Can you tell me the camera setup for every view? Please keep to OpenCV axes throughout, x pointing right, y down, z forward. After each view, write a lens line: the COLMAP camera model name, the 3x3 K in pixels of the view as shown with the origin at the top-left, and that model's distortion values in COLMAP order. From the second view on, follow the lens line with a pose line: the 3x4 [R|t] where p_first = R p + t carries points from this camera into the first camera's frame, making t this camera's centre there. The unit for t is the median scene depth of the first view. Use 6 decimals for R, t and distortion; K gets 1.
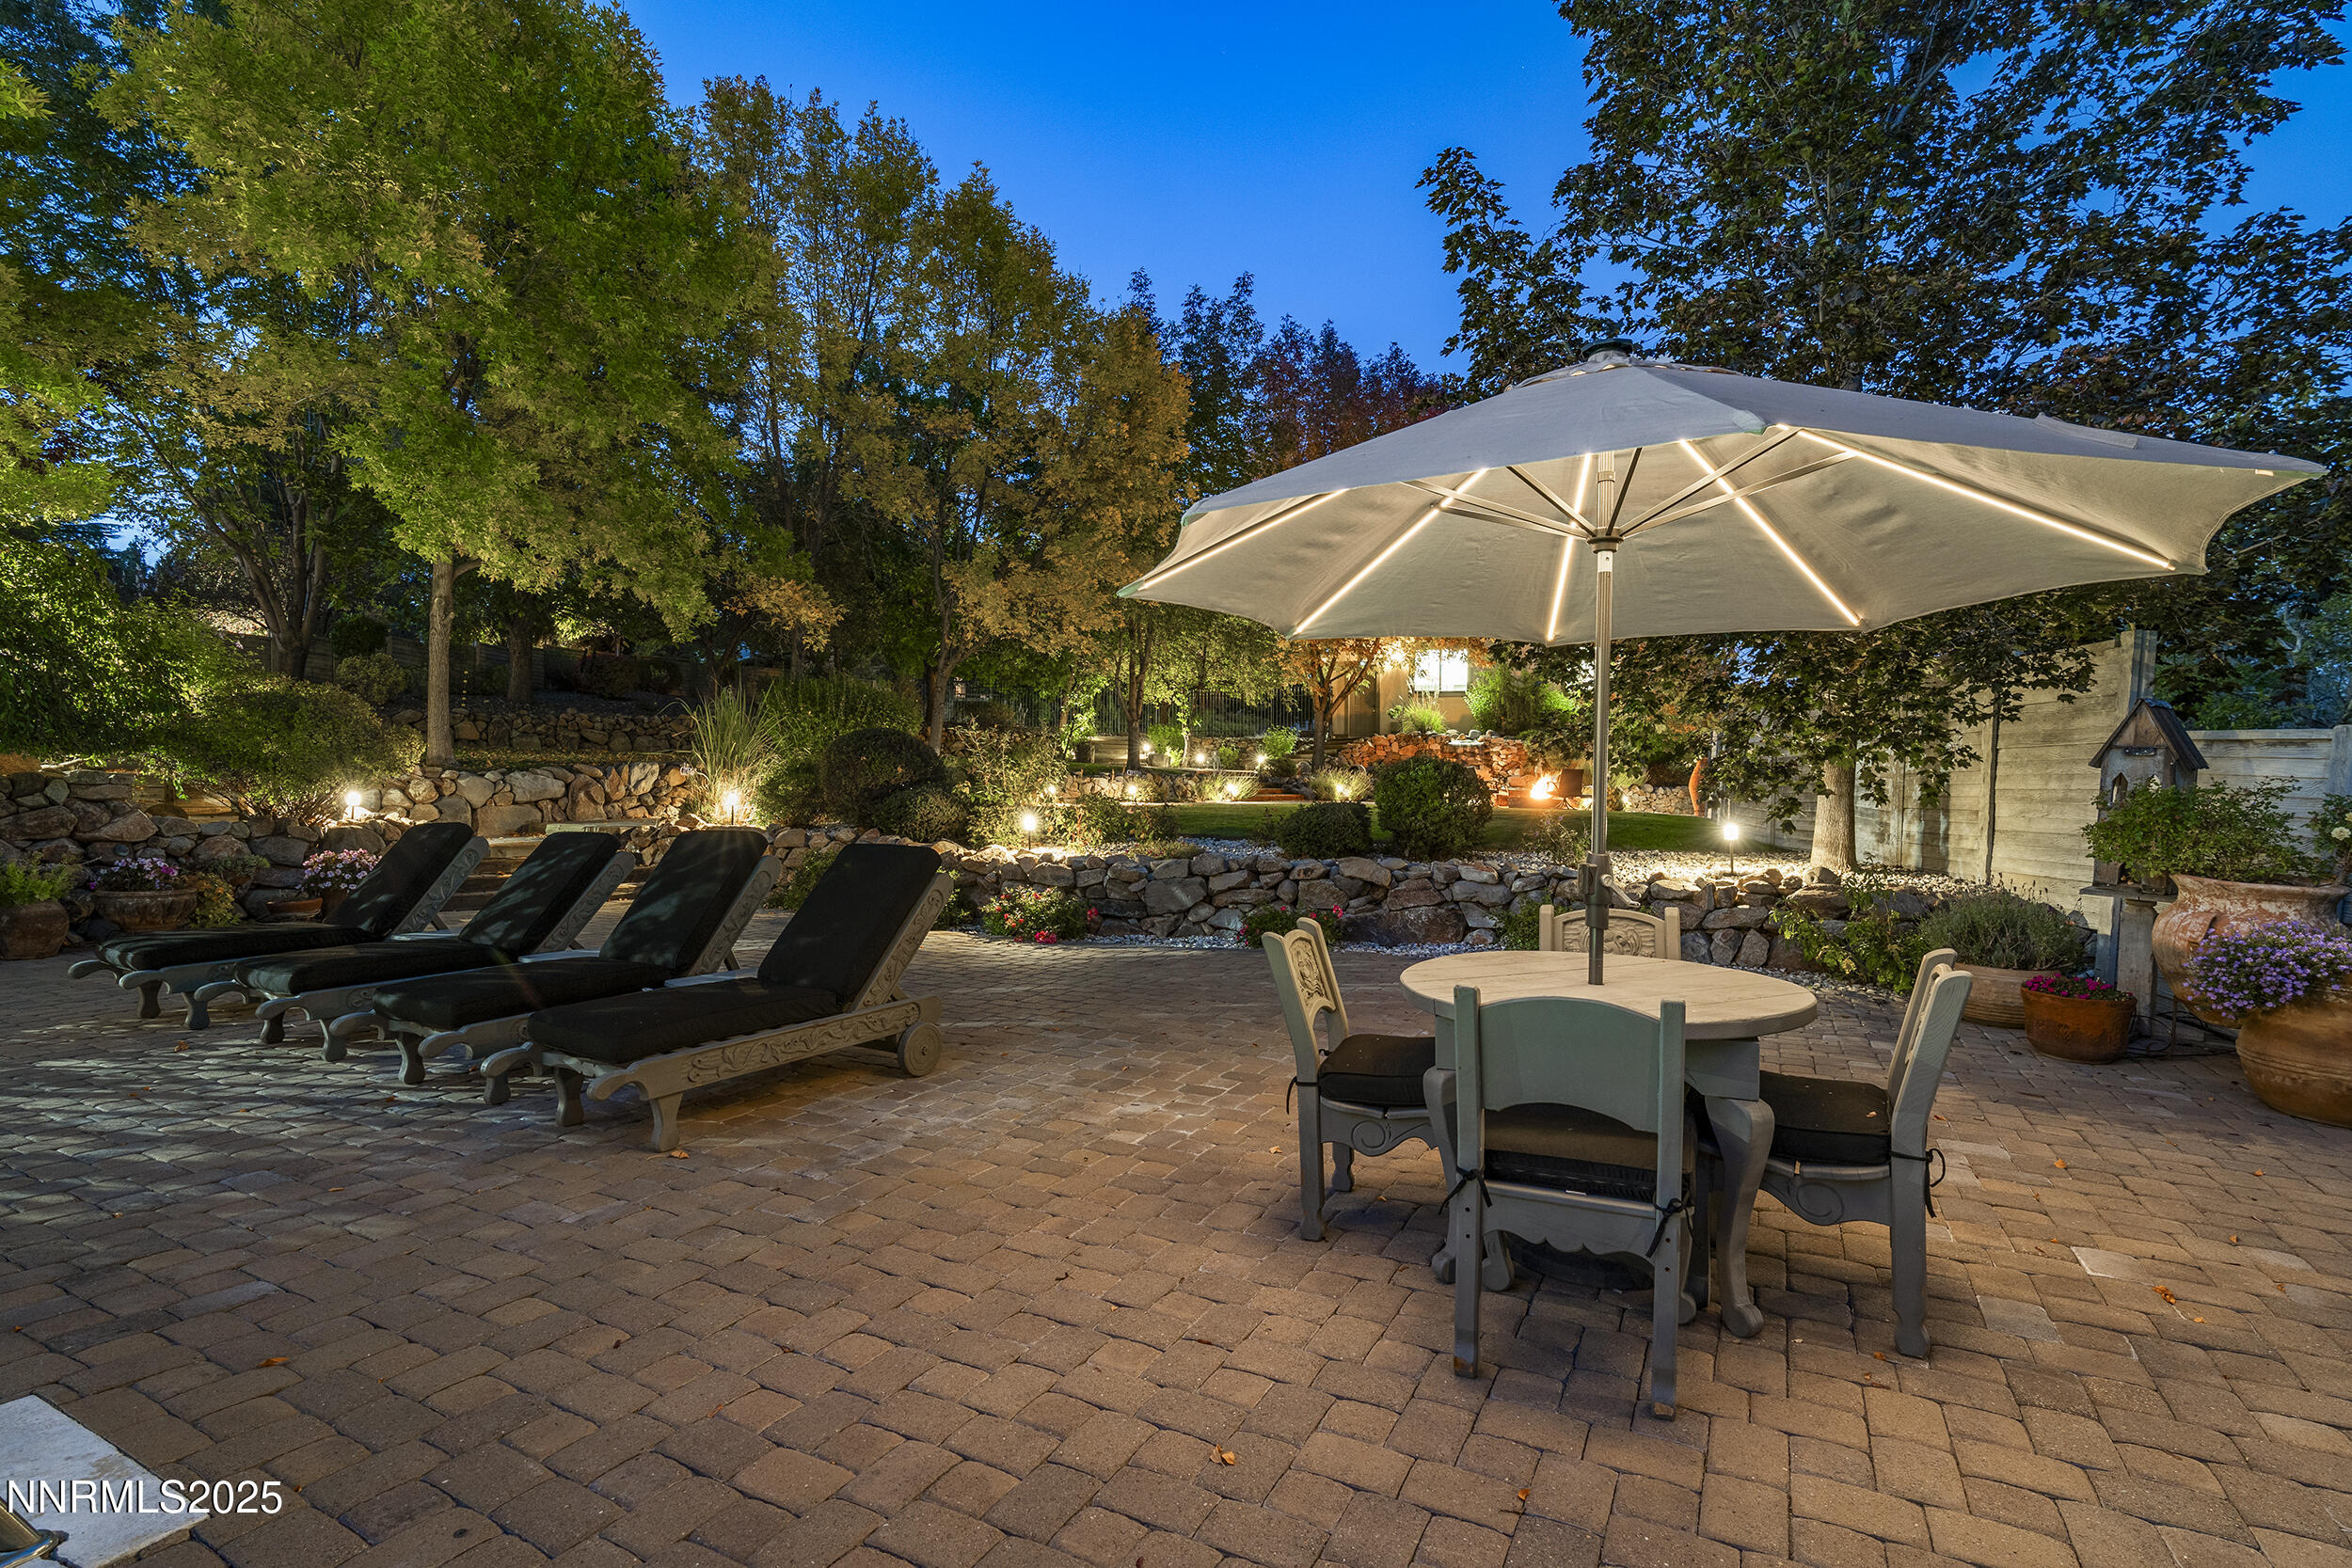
lens RADIAL K [[1123.0, 0, 1158.0], [0, 1123.0, 784.8], [0, 0, 1]] dist [0.000029, -0.000061]
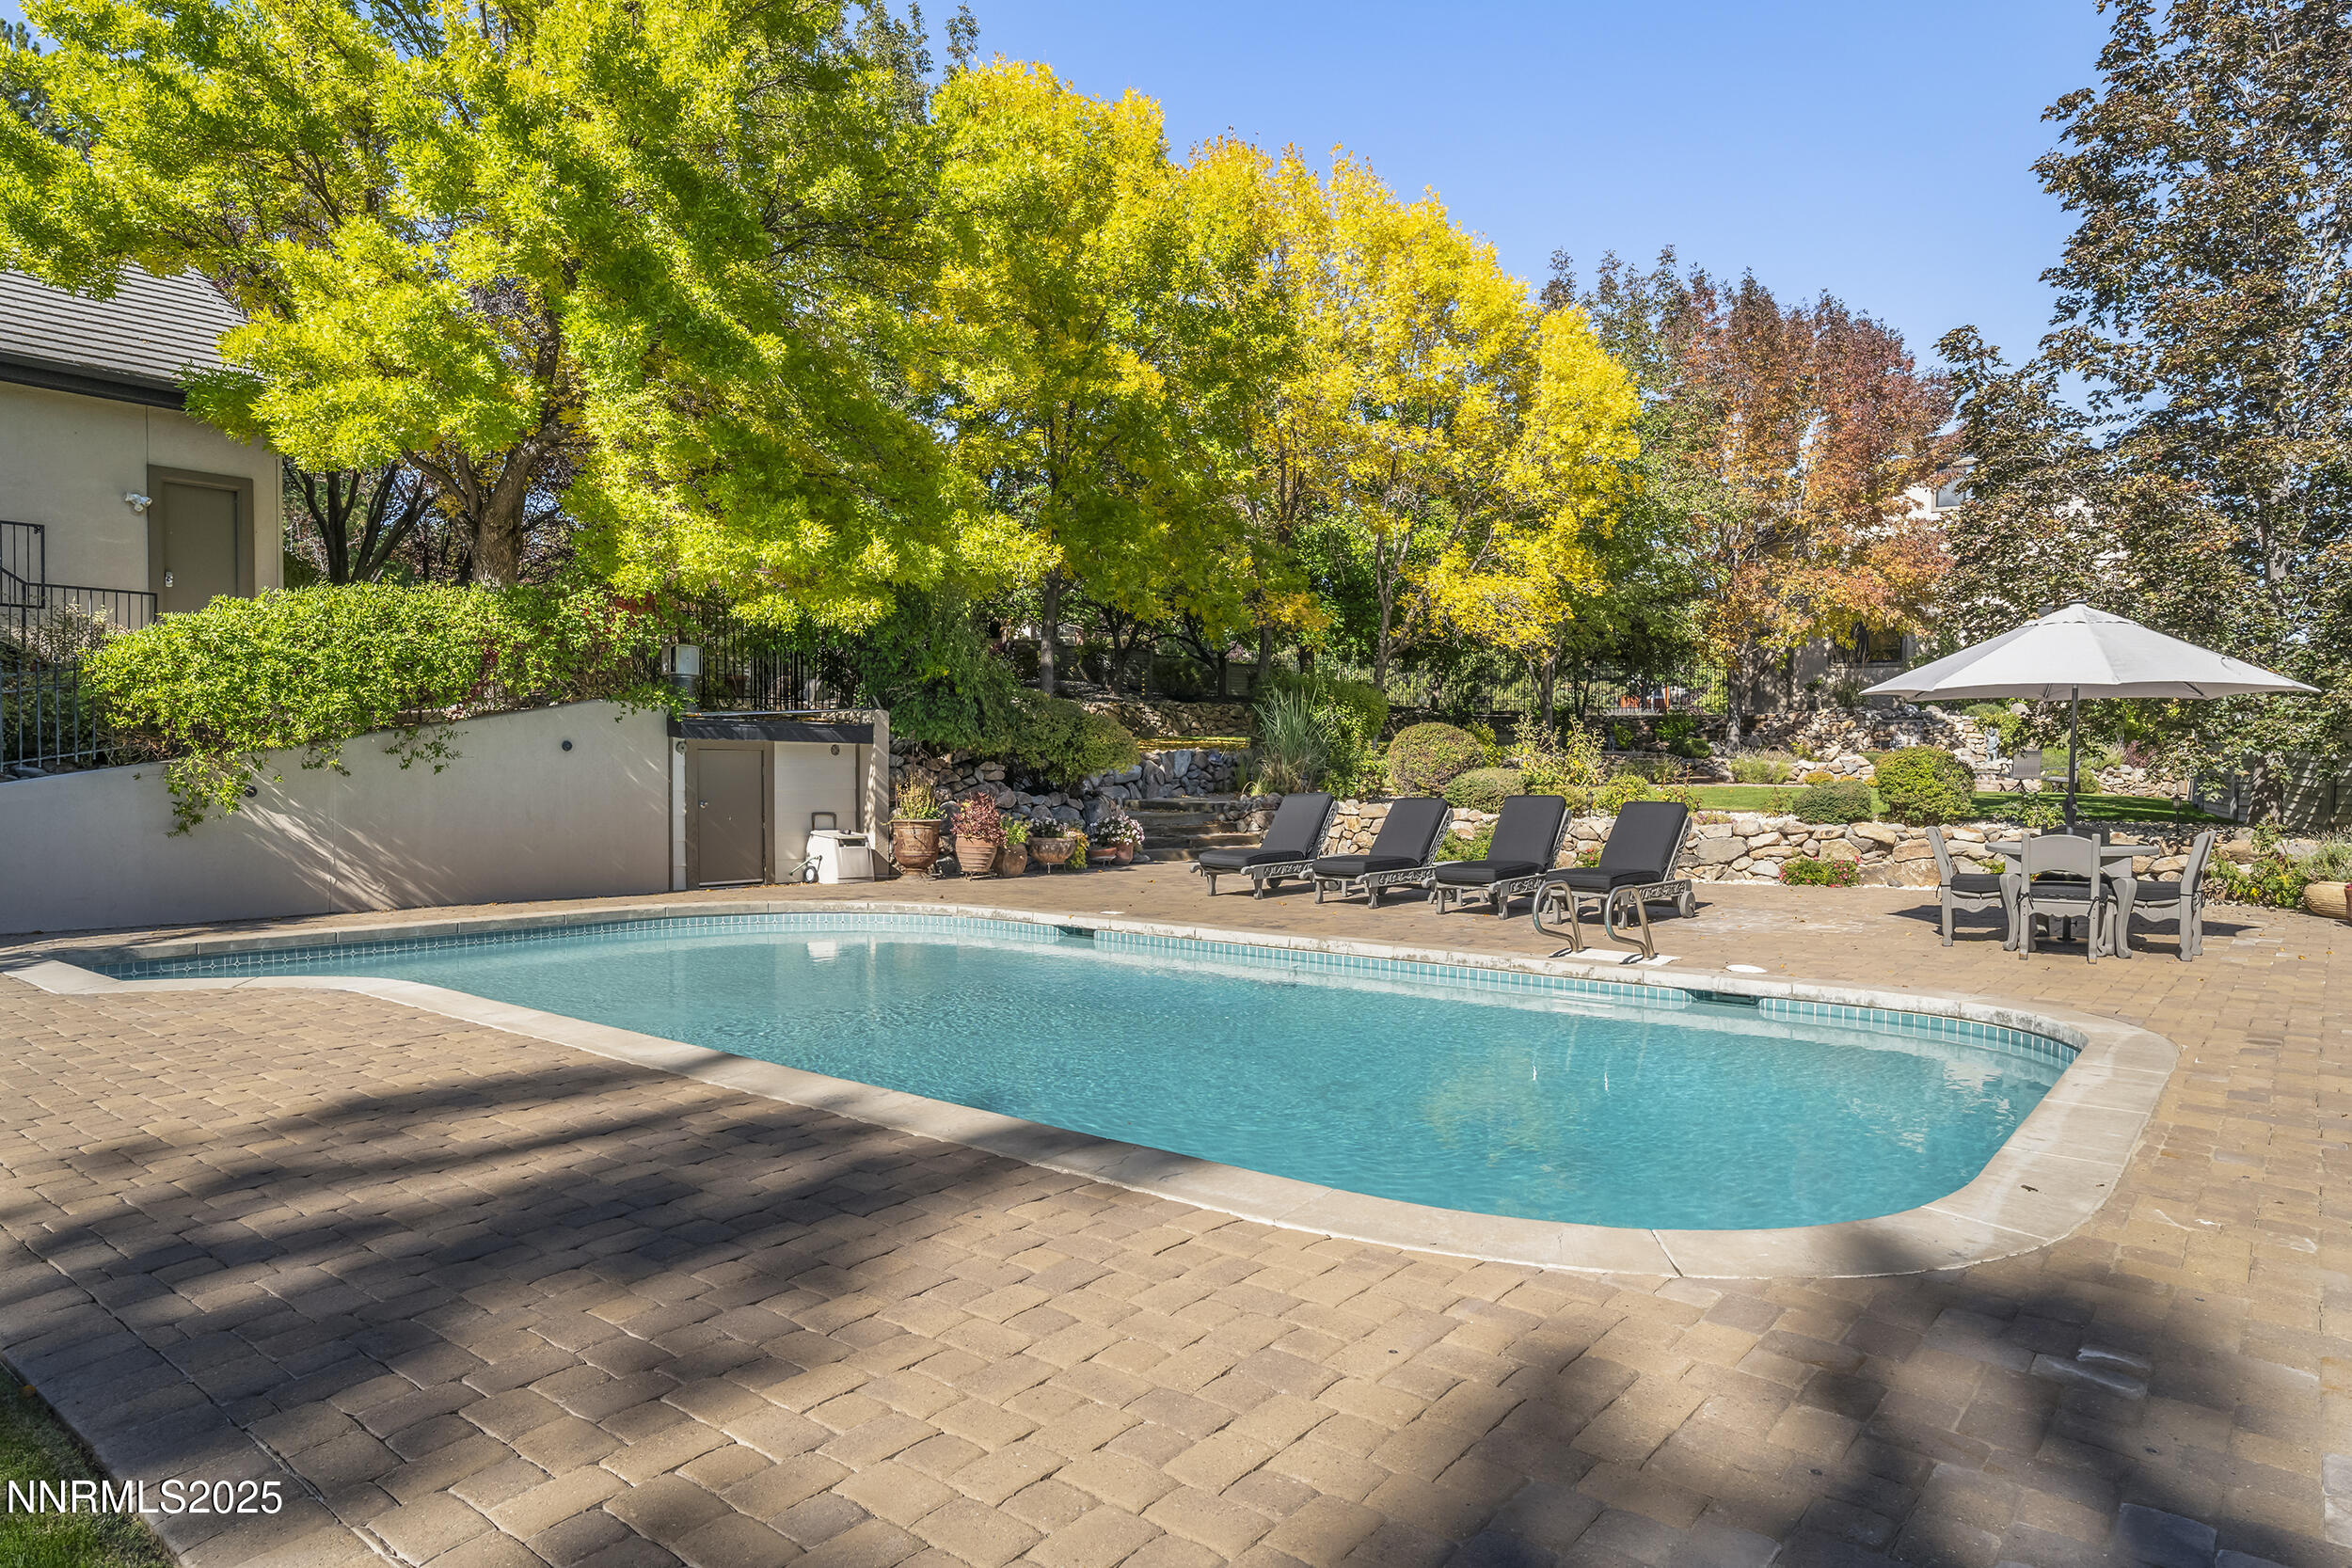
lens RADIAL K [[1430.1, 0, 1151.6], [0, 1430.1, 801.4], [0, 0, 1]] dist [0.005997, 0.002804]
pose [[0.982139, 0.002634, -0.188136, -0.340470], [0.002330, 0.999655, 0.026159, -0.008023], [0.188140, -0.026130, 0.981794, -0.844347]]
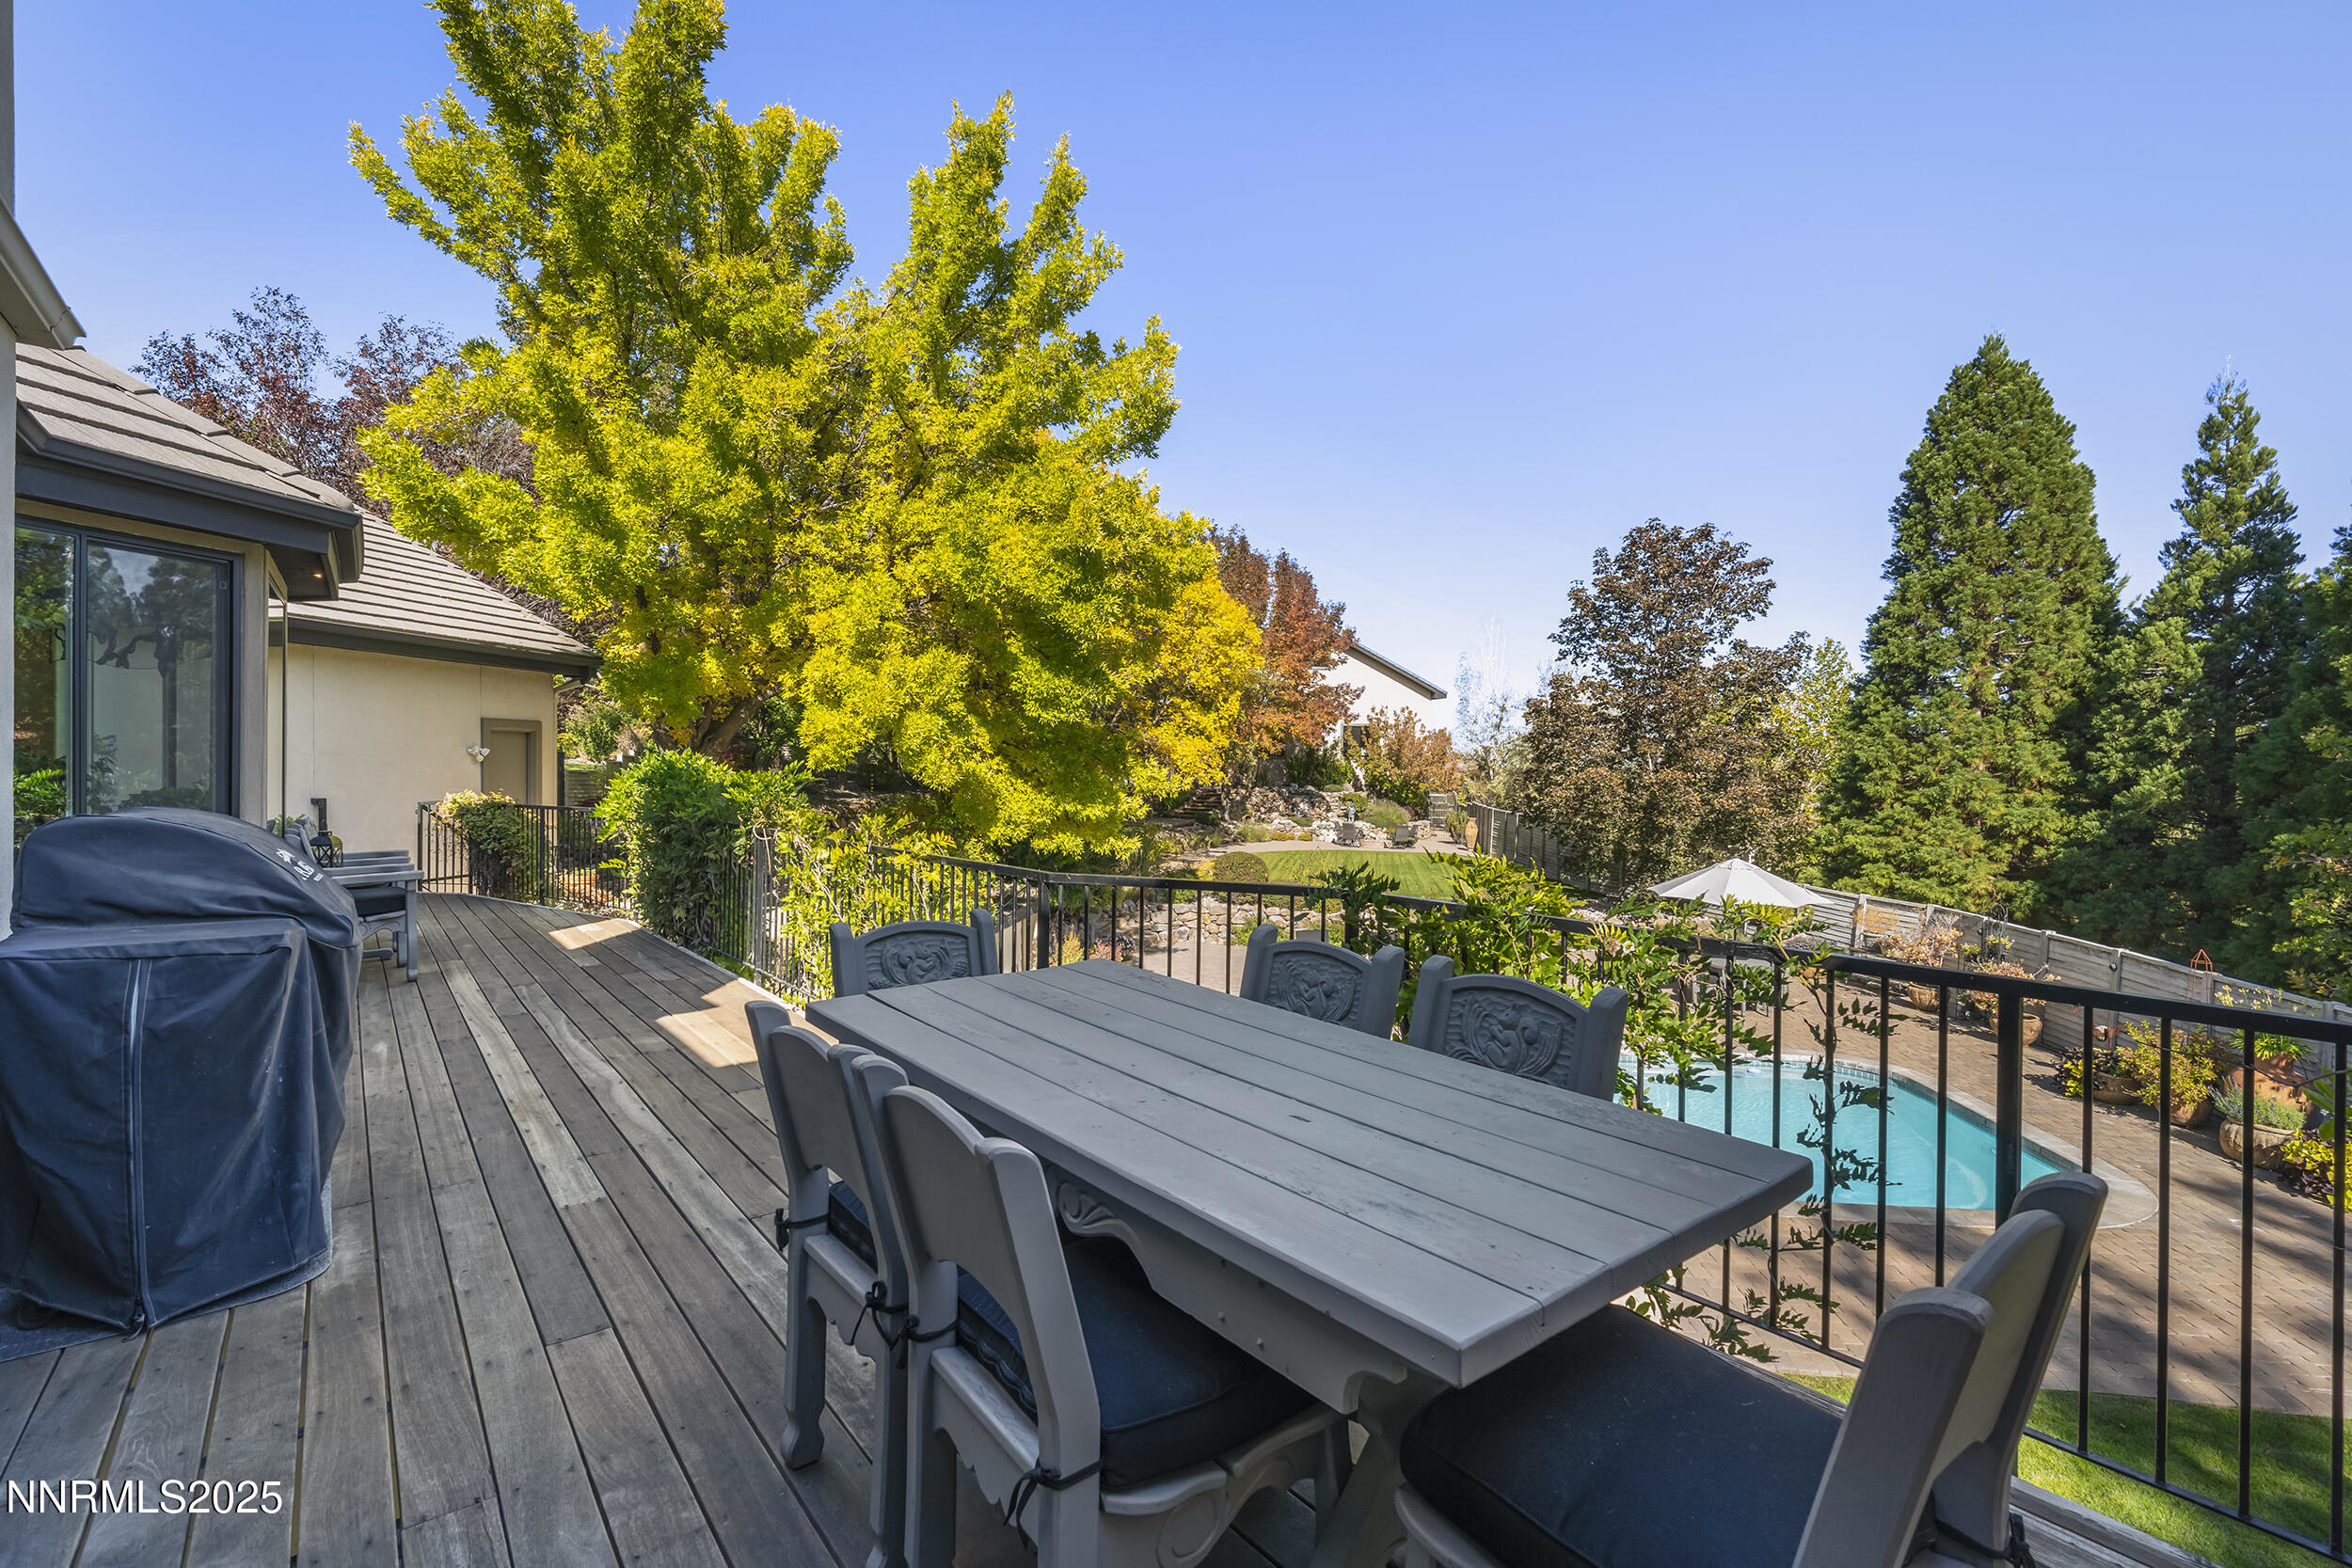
lens RADIAL K [[1086.3, 0, 1168.8], [0, 1086.3, 752.7], [0, 0, 1]] dist [-0.002433, 0.001268]
pose [[0.928754, -0.000016, 0.370697, -1.454170], [0.001495, 0.999992, -0.003704, -0.296172], [-0.370694, 0.003994, 0.928746, -1.043123]]
